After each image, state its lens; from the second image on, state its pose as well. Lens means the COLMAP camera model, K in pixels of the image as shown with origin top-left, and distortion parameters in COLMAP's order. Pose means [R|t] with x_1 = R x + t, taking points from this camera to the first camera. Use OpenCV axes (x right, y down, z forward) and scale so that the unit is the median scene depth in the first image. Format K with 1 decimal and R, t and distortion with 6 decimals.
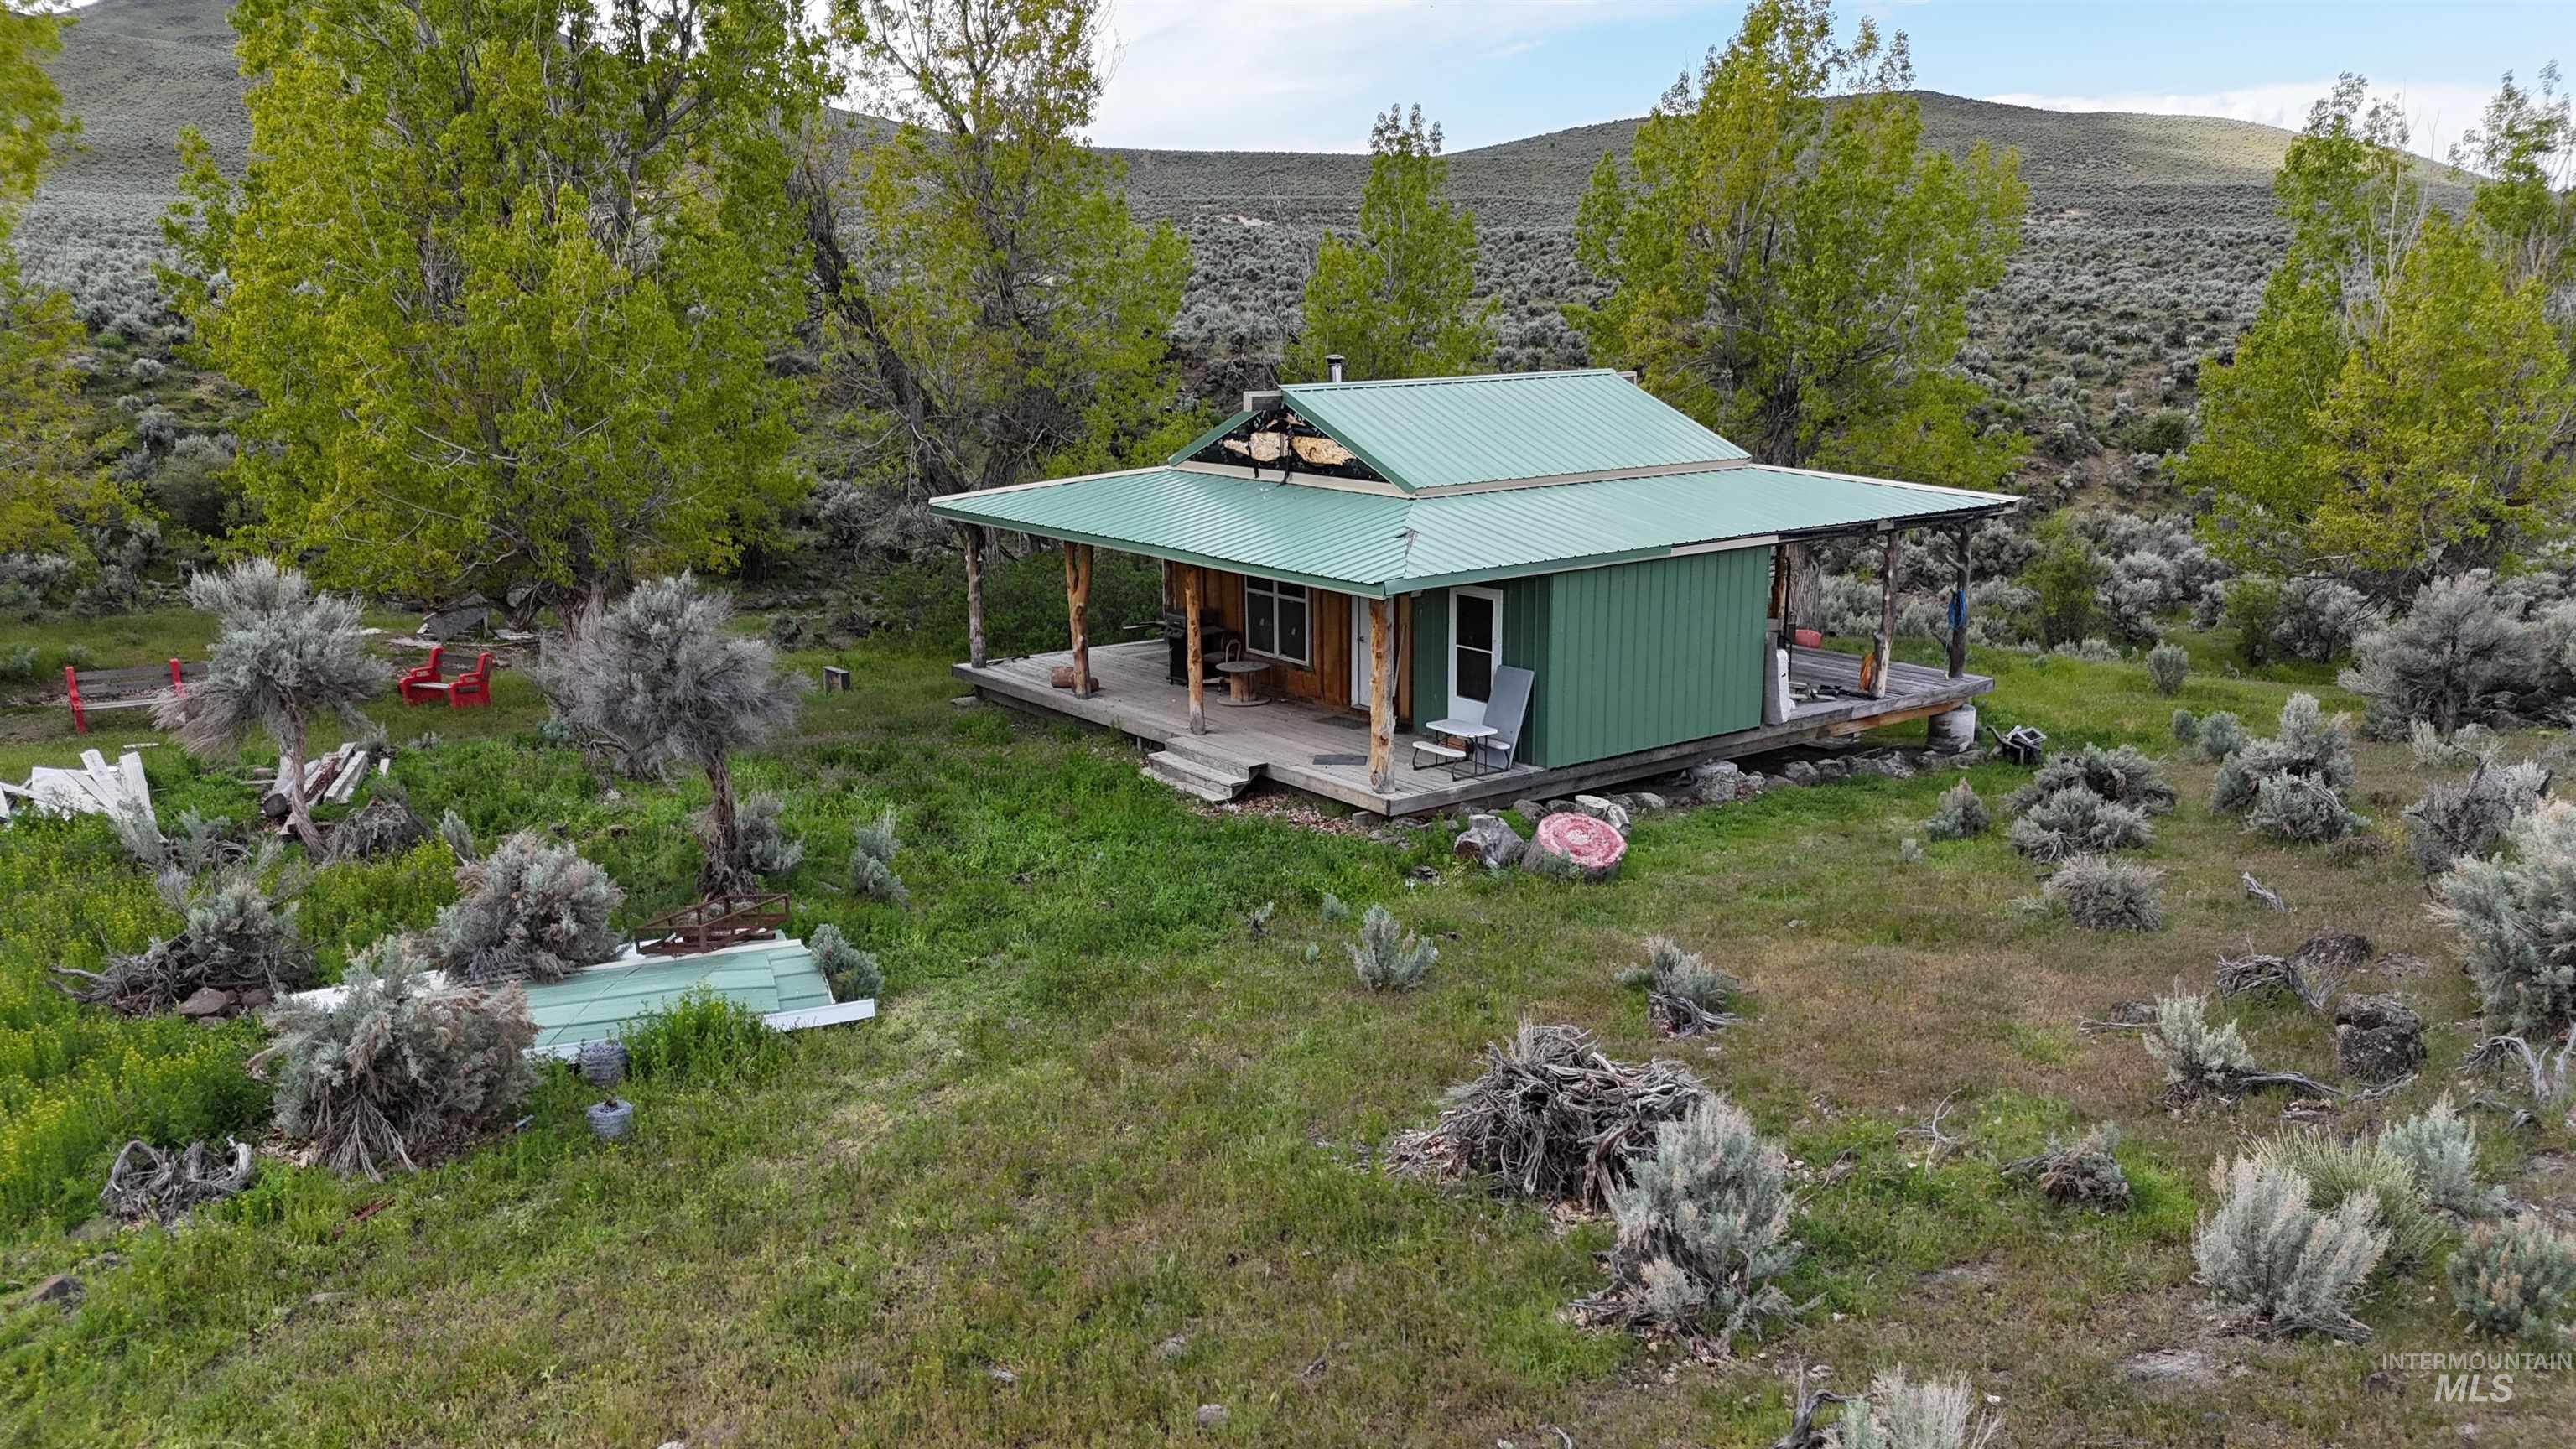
lens RADIAL K [[1884.8, 0, 1288.0], [0, 1884.8, 724.5], [0, 0, 1]] dist [0.088739, -0.090221]
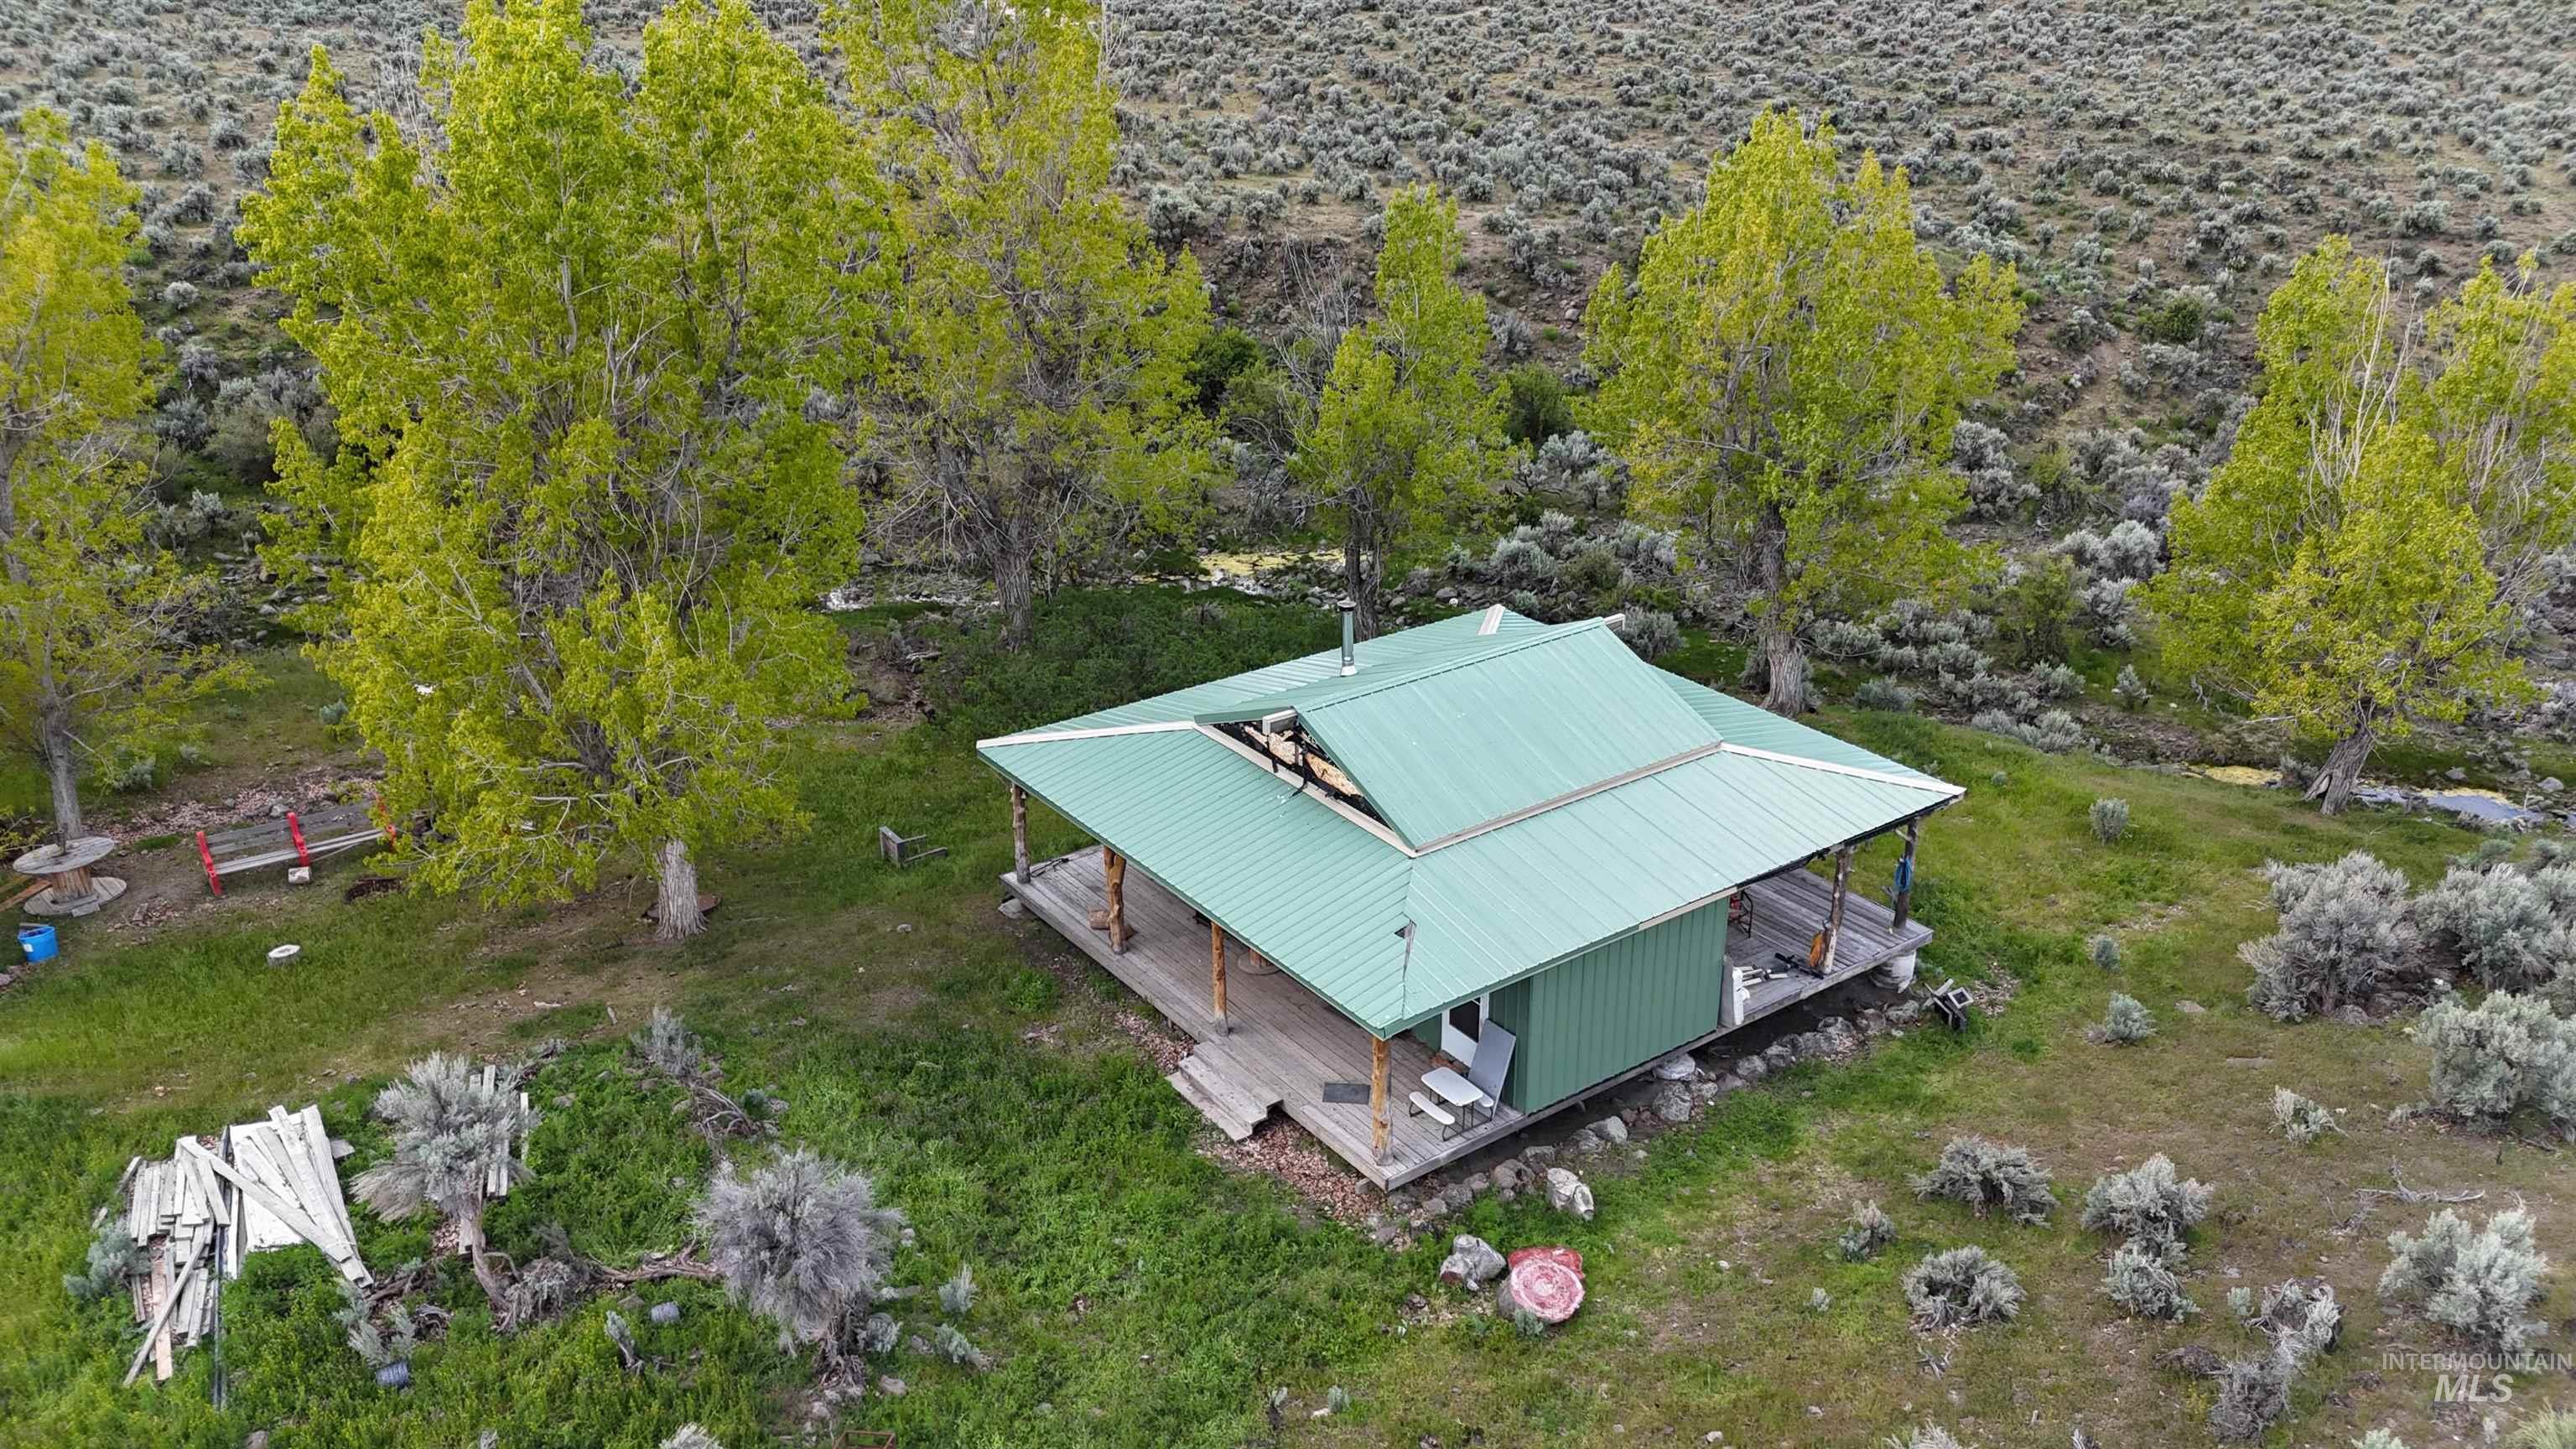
lens RADIAL K [[1884.8, 0, 1288.0], [0, 1884.8, 724.5], [0, 0, 1]] dist [0.088739, -0.090221]
pose [[0.999955, 0.005005, -0.008024, 0.000364], [-0.003384, 0.981644, 0.190695, -0.378542], [0.008831, -0.190659, 0.981617, -0.082088]]
